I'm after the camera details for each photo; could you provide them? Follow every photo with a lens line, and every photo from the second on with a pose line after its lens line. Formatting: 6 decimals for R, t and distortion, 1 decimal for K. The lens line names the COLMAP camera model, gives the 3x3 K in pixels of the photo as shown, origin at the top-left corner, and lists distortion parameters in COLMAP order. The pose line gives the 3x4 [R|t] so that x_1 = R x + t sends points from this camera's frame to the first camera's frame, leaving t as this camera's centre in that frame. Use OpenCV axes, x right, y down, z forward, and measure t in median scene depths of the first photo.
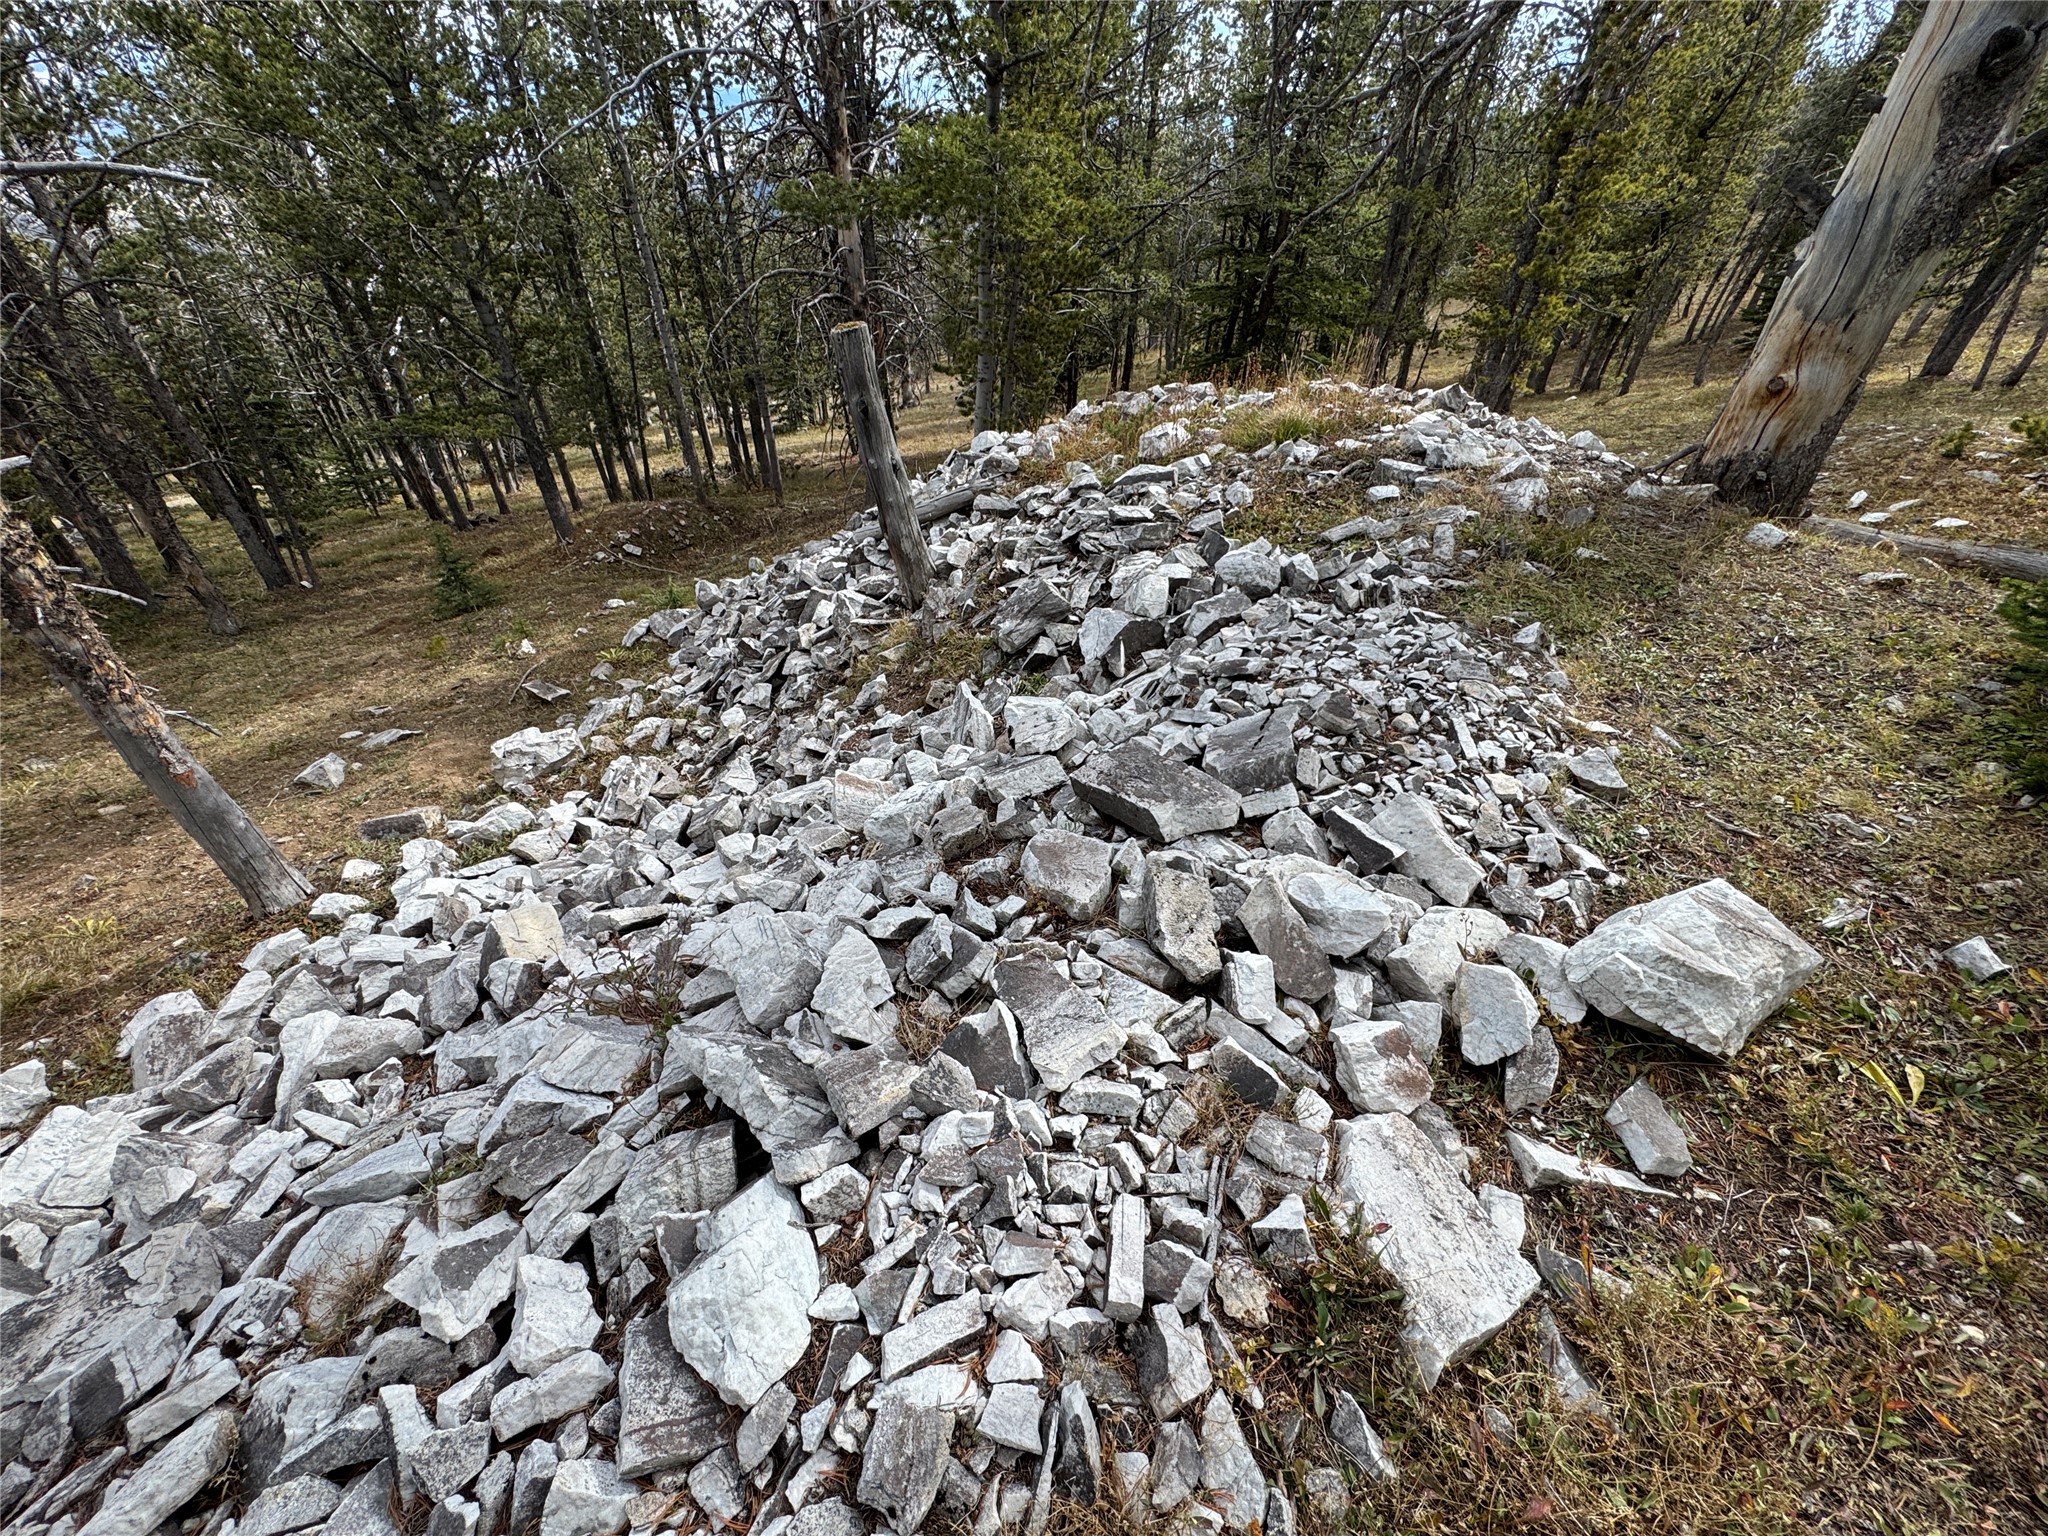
lens RADIAL K [[820.4, 0, 1024.0], [0, 820.4, 768.0], [0, 0, 1]] dist [-0.002944, -0.000378]
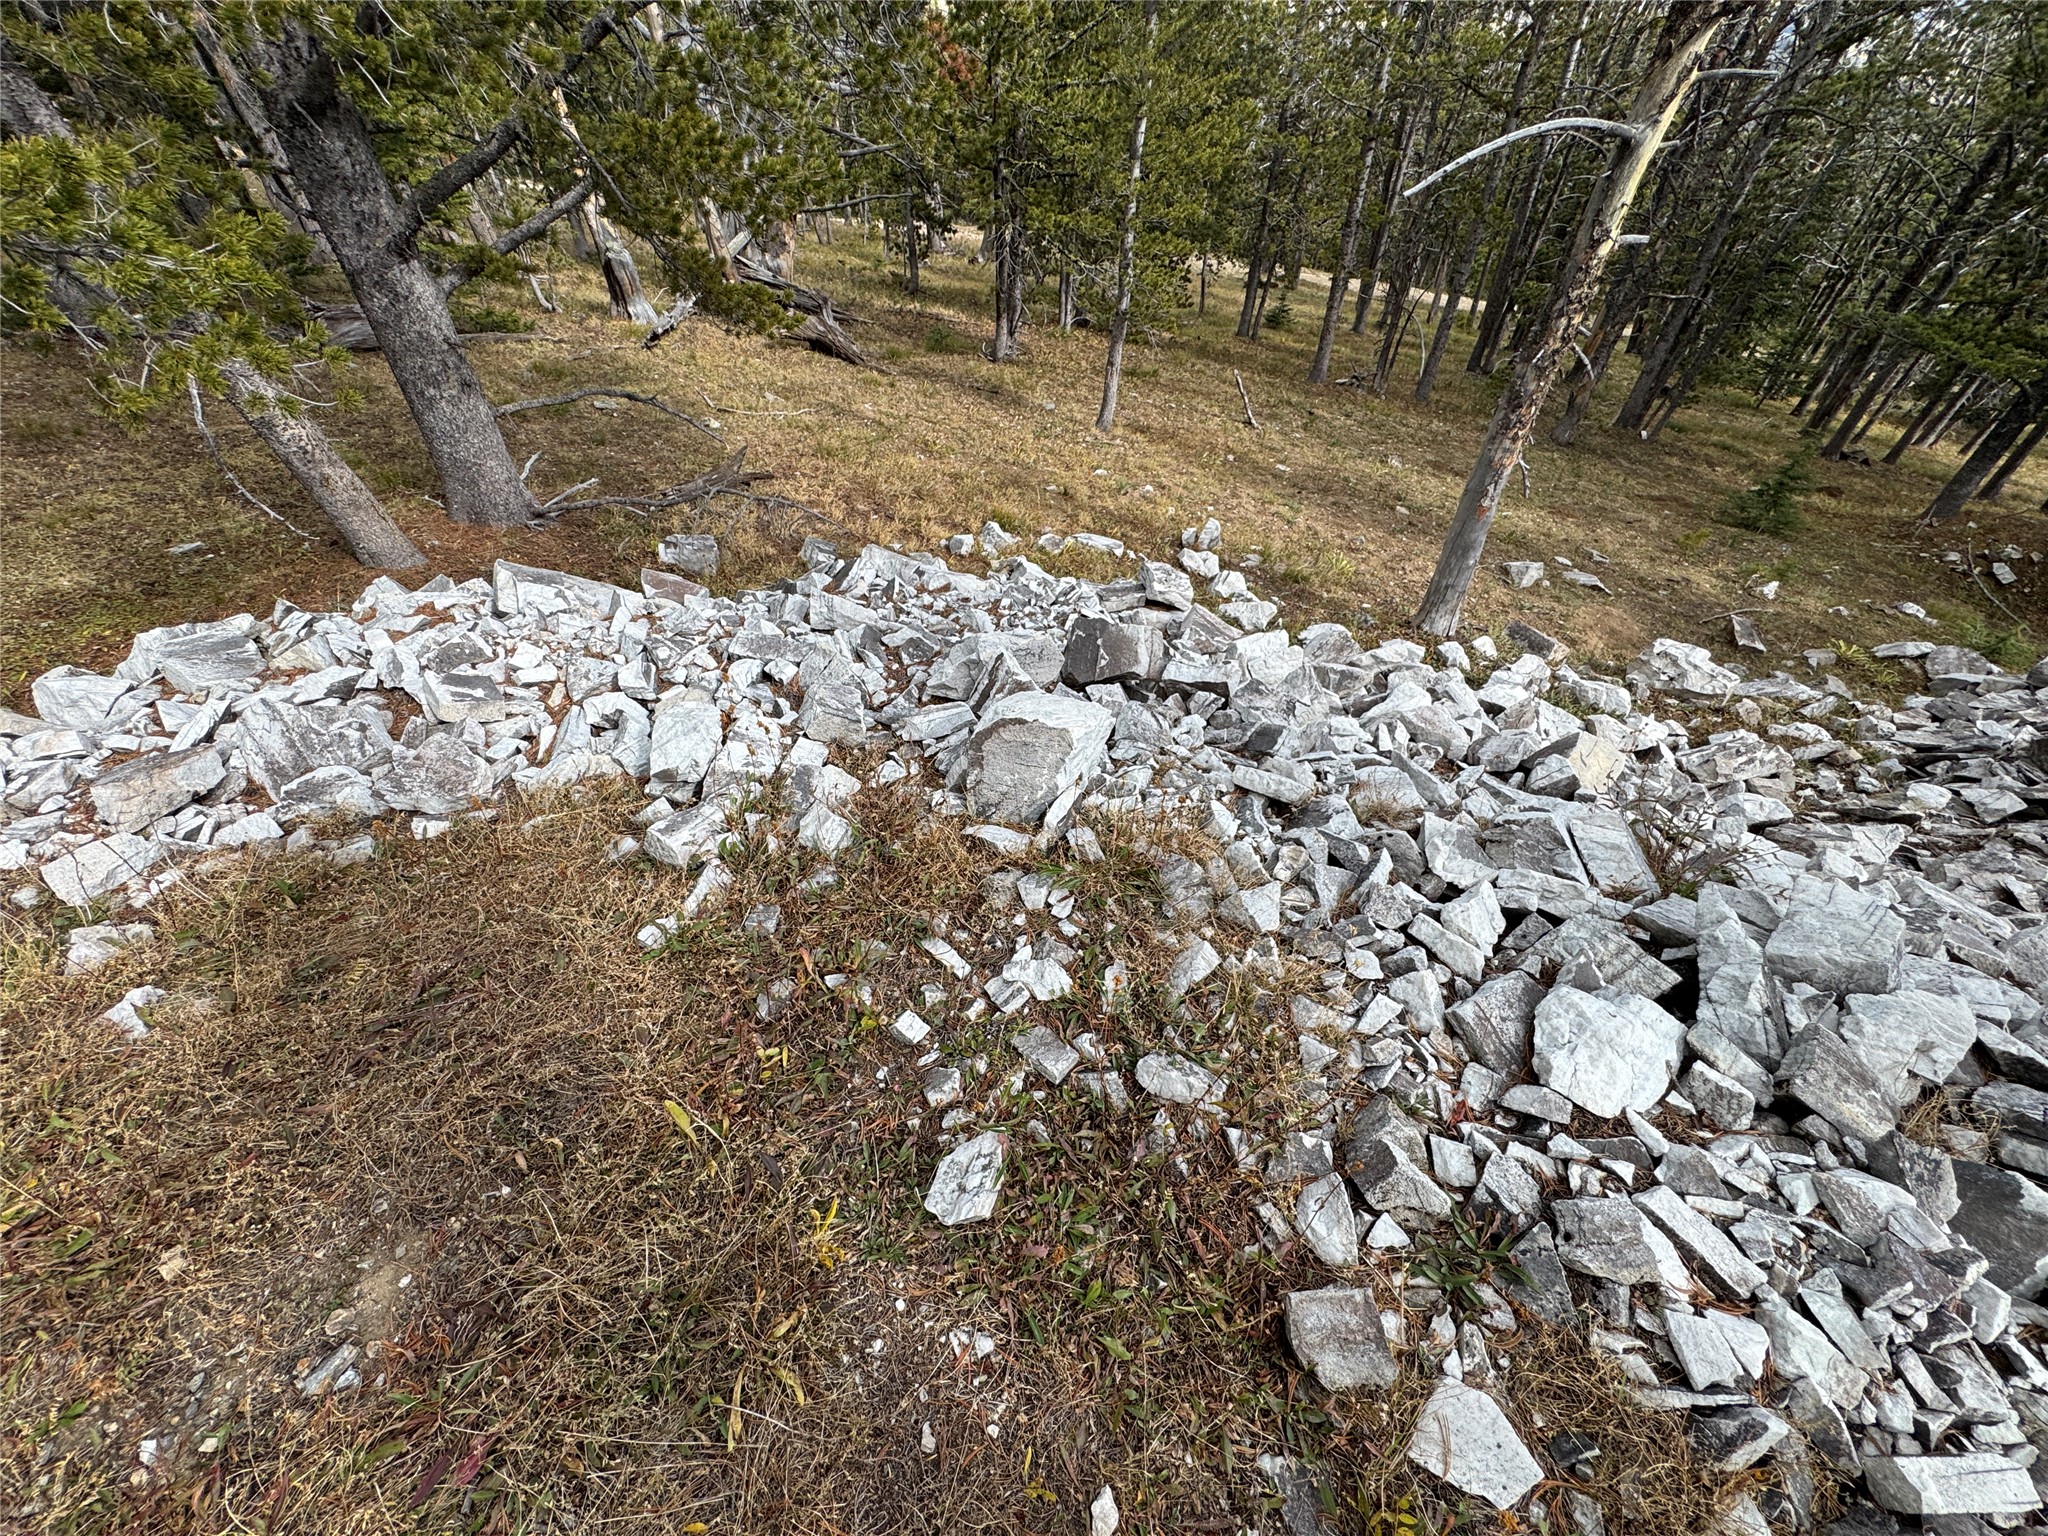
lens RADIAL K [[814.9, 0, 1024.0], [0, 814.9, 768.0], [0, 0, 1]] dist [-0.002071, 0.000562]
pose [[0.179049, 0.689801, -0.701510, 0.010702], [-0.596891, 0.642977, 0.479897, 0.085588], [0.782088, 0.332800, 0.526860, -0.089759]]
